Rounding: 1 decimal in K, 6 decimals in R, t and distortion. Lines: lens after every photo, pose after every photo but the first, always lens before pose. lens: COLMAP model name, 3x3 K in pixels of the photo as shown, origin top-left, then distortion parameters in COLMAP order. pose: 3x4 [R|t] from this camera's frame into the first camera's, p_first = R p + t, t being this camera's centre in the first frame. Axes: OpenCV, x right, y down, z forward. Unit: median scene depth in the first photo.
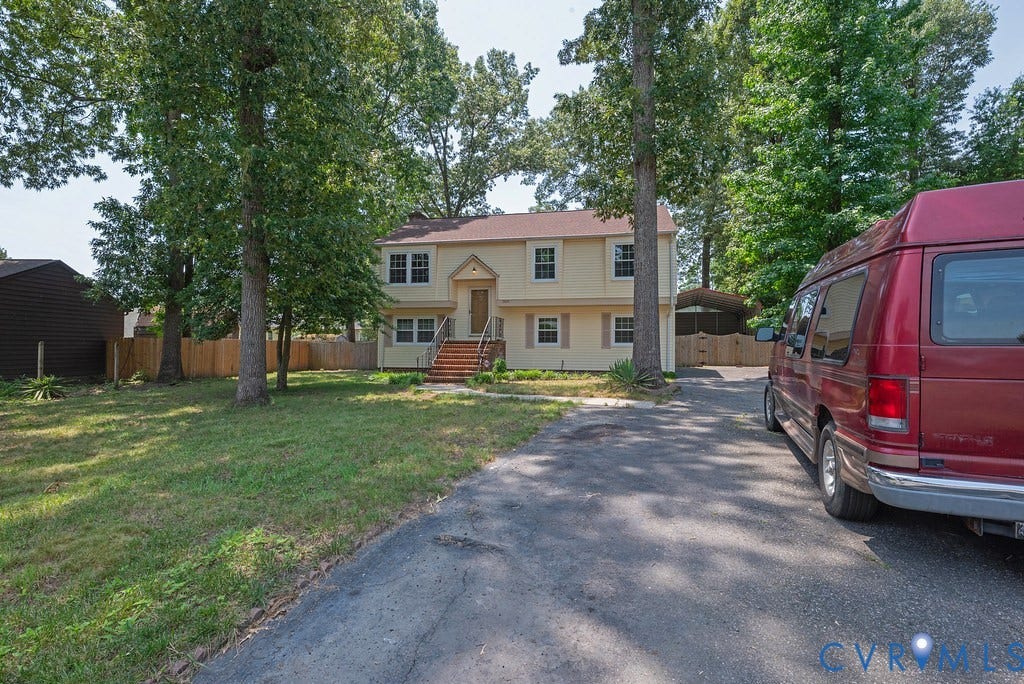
lens RADIAL K [[441.2, 0, 513.4], [0, 441.2, 341.3], [0, 0, 1]] dist [-0.000781, 0.000813]
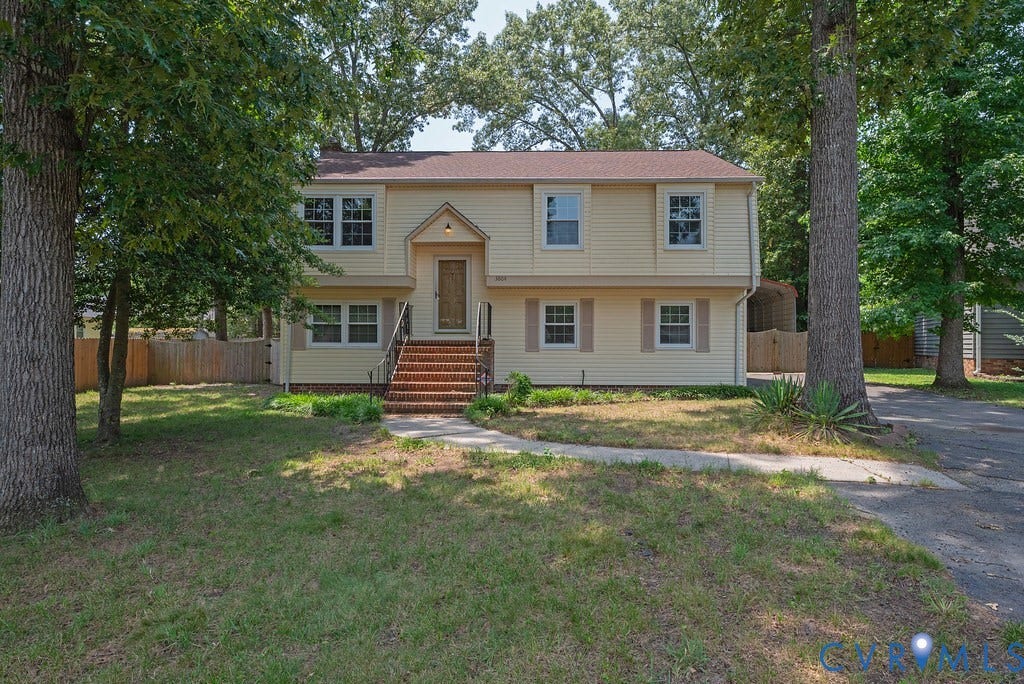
lens RADIAL K [[530.4, 0, 512.0], [0, 530.4, 342.0], [0, 0, 1]] dist [-0.003281, 0.000117]
pose [[0.983689, -0.001531, 0.179873, -0.133425], [-0.000206, 0.999954, 0.009635, -0.006337], [-0.179880, -0.009514, 0.983643, 0.237194]]
